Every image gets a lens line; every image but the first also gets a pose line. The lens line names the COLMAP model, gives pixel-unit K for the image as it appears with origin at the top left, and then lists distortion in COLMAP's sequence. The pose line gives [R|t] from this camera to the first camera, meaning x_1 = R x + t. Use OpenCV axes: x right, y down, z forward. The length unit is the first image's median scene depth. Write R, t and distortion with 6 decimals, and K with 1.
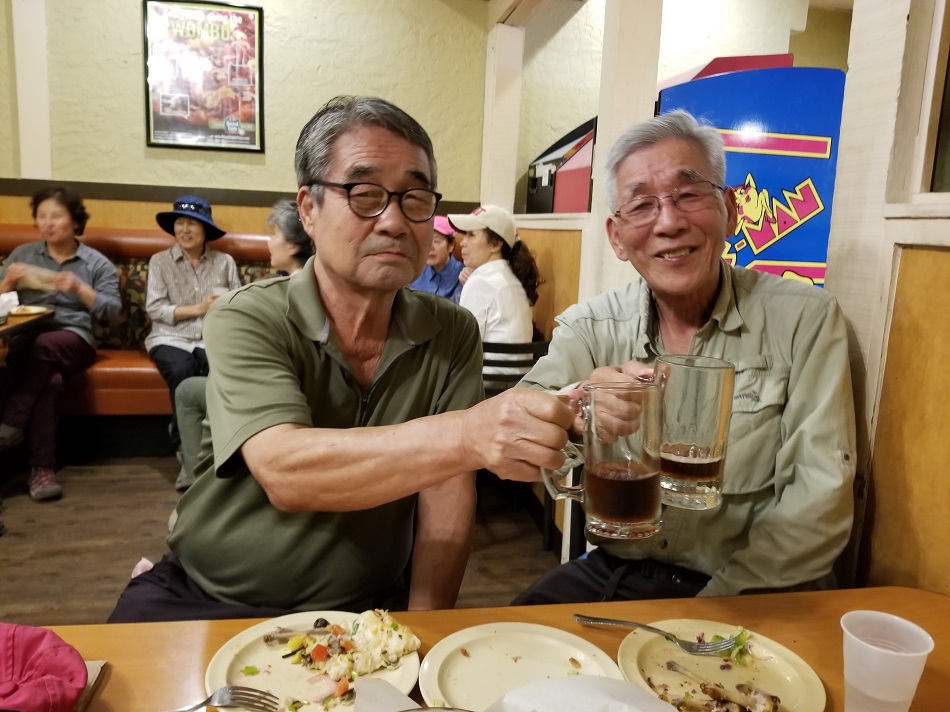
lens RADIAL K [[776.6, 0, 475.0], [0, 776.6, 356.0], [0, 0, 1]] dist [-0.006774, -0.008276]
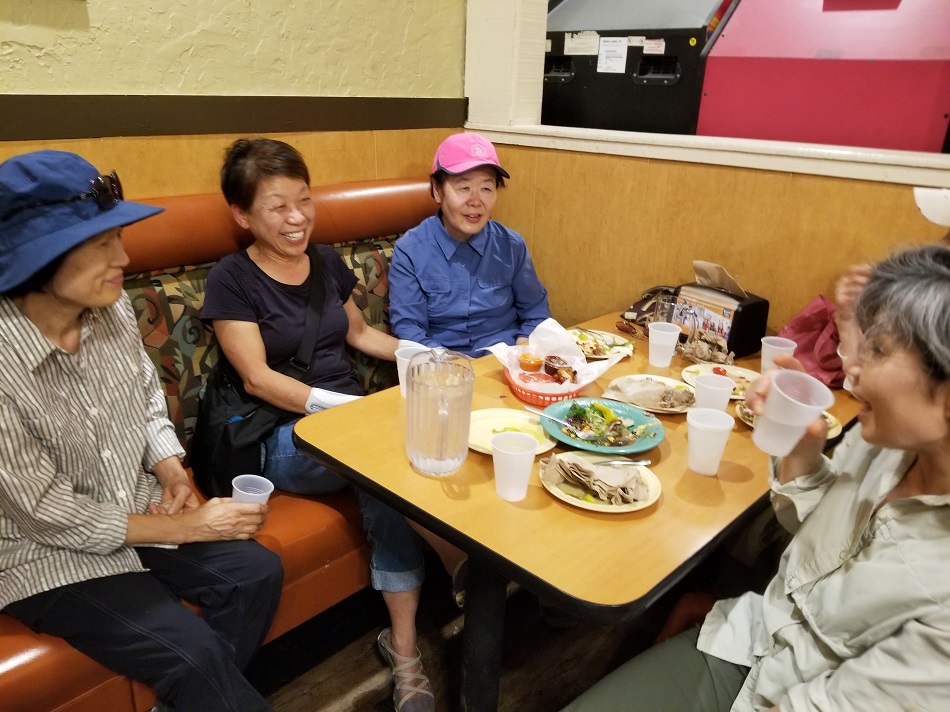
lens RADIAL K [[776.6, 0, 475.0], [0, 776.6, 356.0], [0, 0, 1]] dist [-0.006774, -0.008276]
pose [[0.794140, -0.240721, 0.558028, -0.387960], [0.118279, 0.961871, 0.246605, -0.168379], [-0.596114, -0.129836, 0.792332, 0.555422]]
